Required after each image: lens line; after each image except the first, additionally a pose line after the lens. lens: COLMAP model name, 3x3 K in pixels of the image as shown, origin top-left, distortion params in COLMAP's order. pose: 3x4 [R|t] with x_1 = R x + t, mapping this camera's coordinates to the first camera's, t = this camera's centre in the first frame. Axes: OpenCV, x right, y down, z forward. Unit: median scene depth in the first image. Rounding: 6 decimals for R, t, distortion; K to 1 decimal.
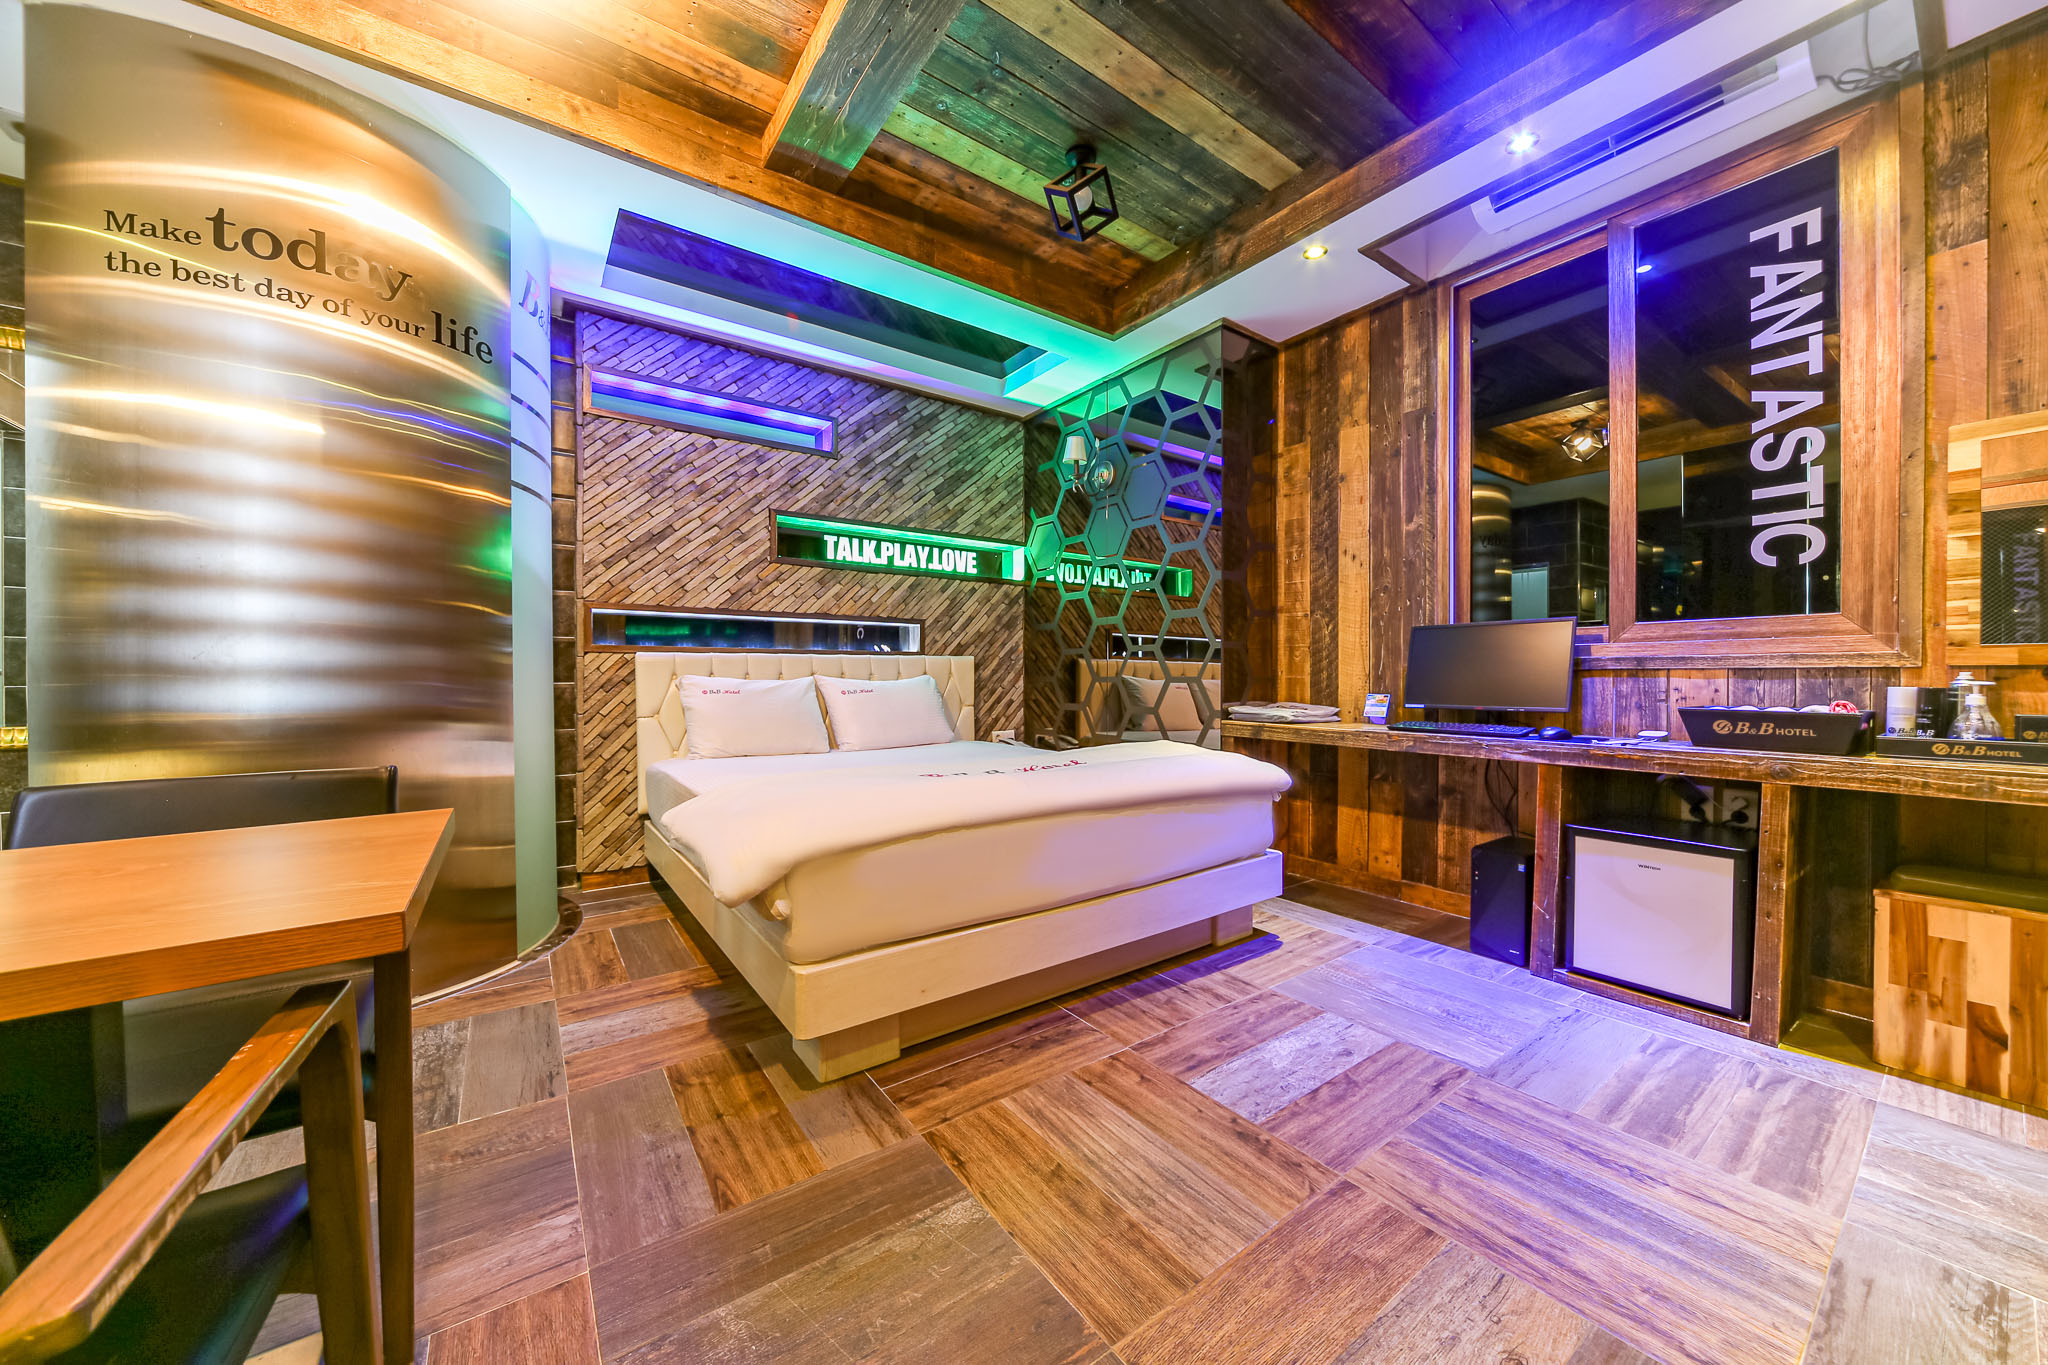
lens RADIAL K [[711.6, 0, 1032.0], [0, 711.6, 683.9], [0, 0, 1]] dist [-0.014032, 0.000321]
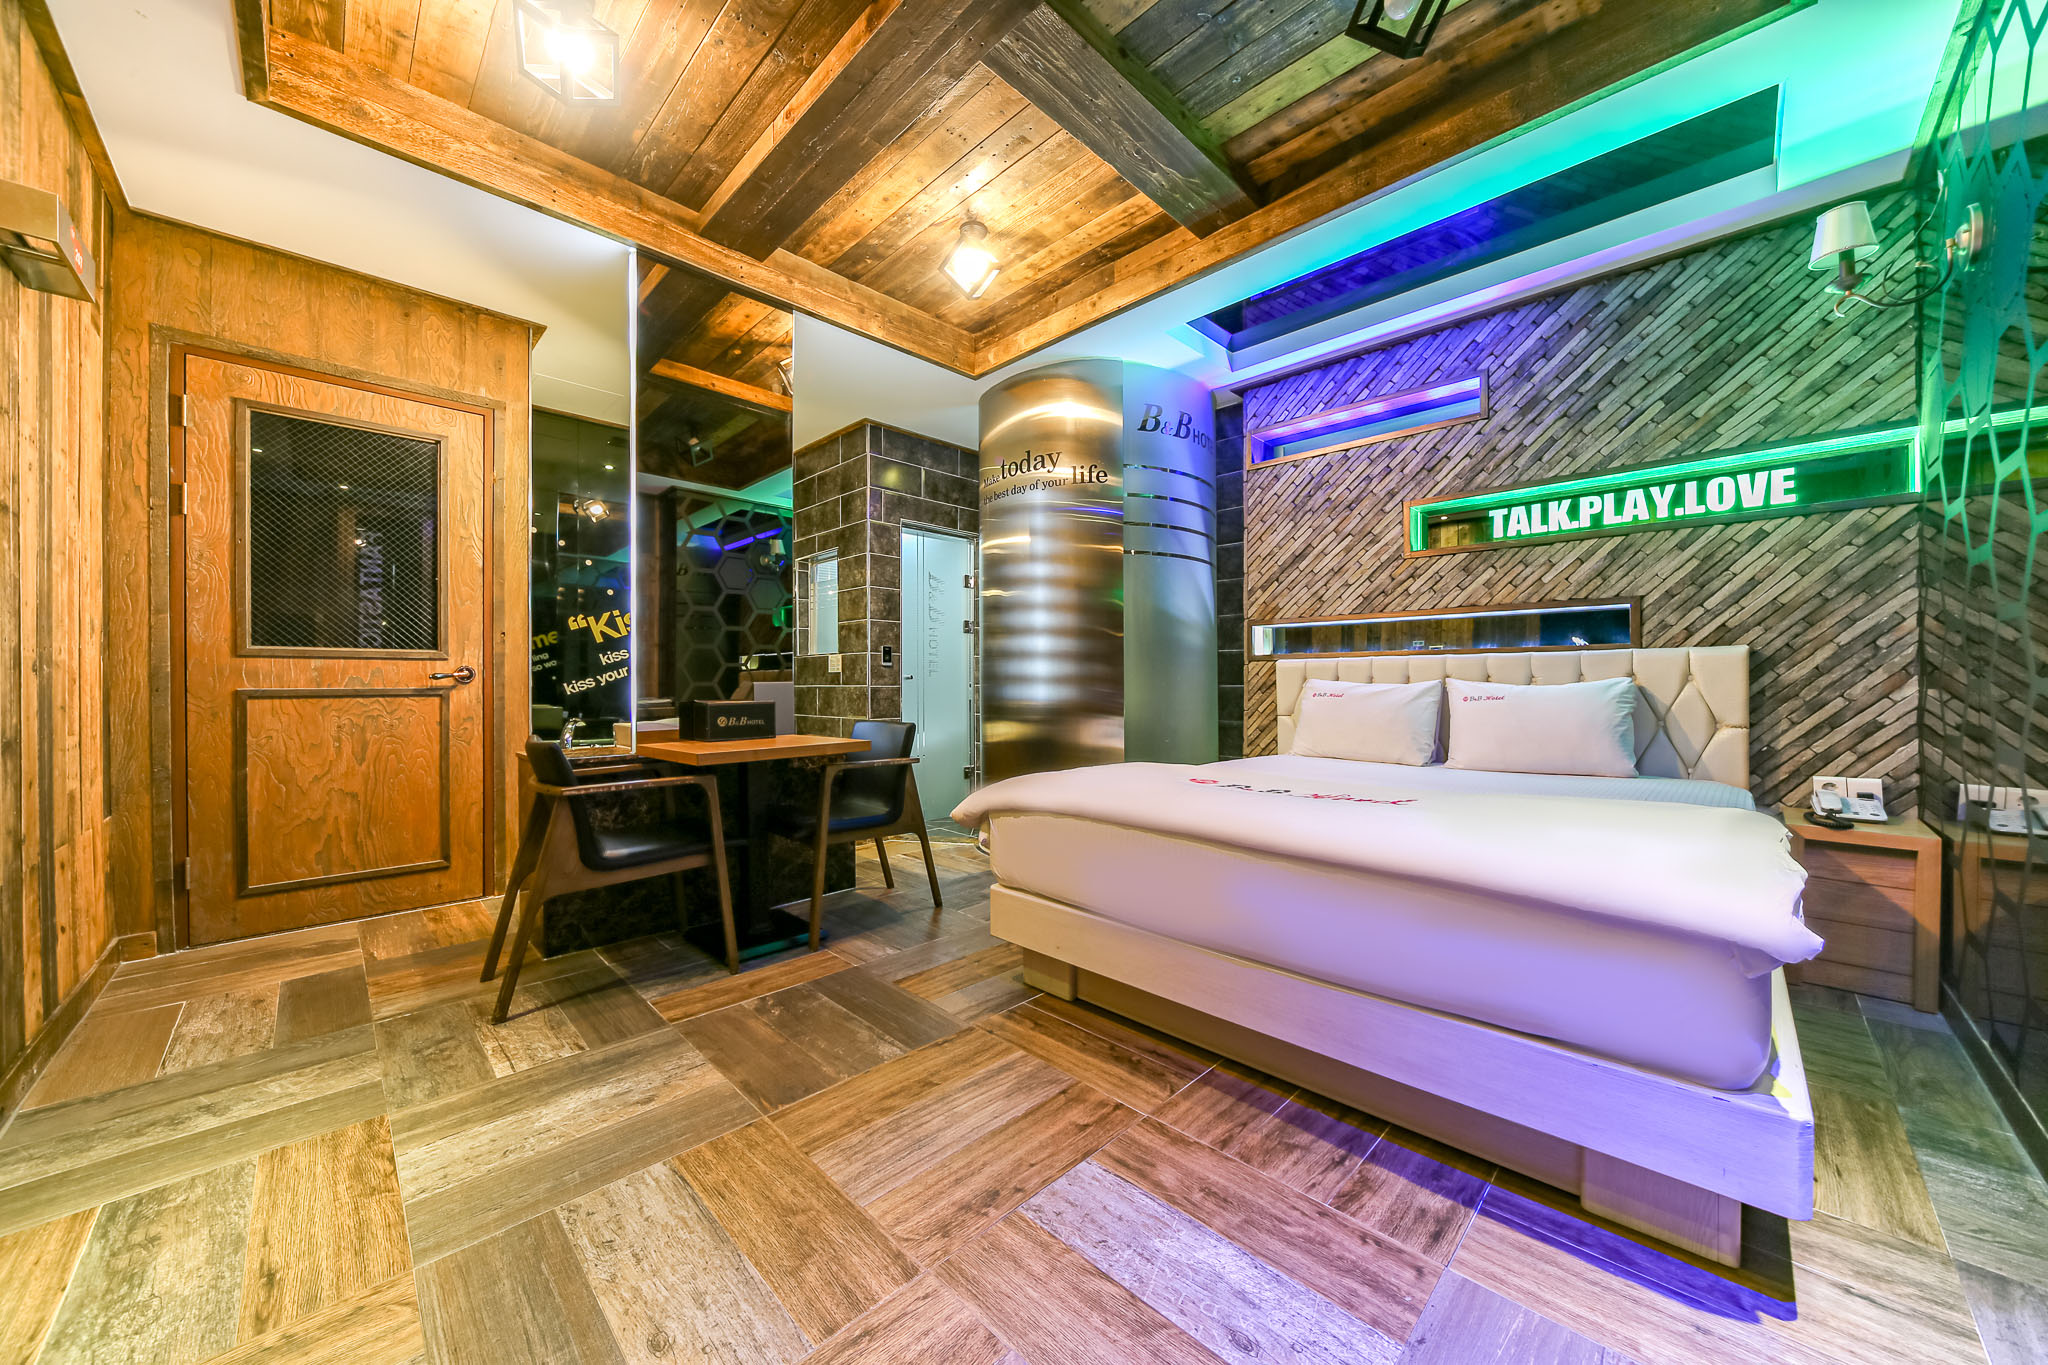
lens RADIAL K [[711.6, 0, 1033.6], [0, 711.6, 683.7], [0, 0, 1]] dist [-0.014032, 0.000321]
pose [[0.165093, 0.002307, -0.986275, 0.488476], [-0.008173, 0.999966, 0.000971, -0.002715], [0.986244, 0.007900, 0.165106, 0.370579]]
